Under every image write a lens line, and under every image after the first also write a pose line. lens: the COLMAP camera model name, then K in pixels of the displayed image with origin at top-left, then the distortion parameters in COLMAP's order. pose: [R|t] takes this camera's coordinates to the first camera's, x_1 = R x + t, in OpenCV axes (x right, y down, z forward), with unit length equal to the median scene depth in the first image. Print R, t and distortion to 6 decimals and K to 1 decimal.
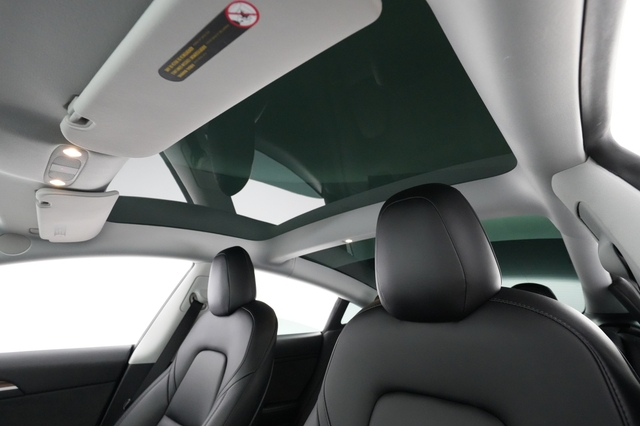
lens RADIAL K [[302.9, 0, 320.0], [0, 302.9, 213.0], [0, 0, 1]] dist [-0.027109, 0.017012]
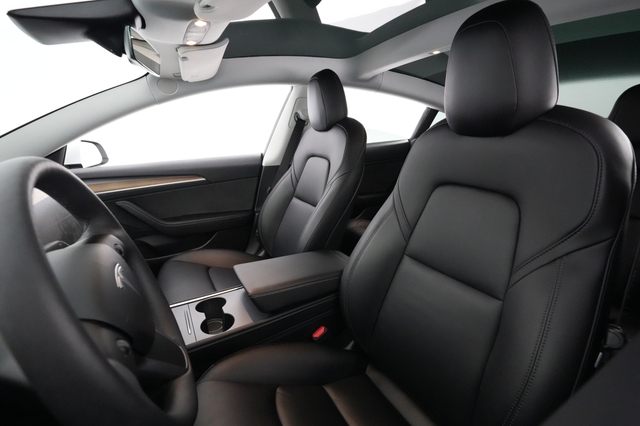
lens RADIAL K [[302.9, 0, 320.0], [0, 302.9, 213.0], [0, 0, 1]] dist [-0.027109, 0.017012]
pose [[0.955284, 0.046830, -0.291958, 0.048743], [0.131551, 0.816969, 0.561477, -0.085135], [0.264815, -0.574777, 0.774277, -0.167294]]
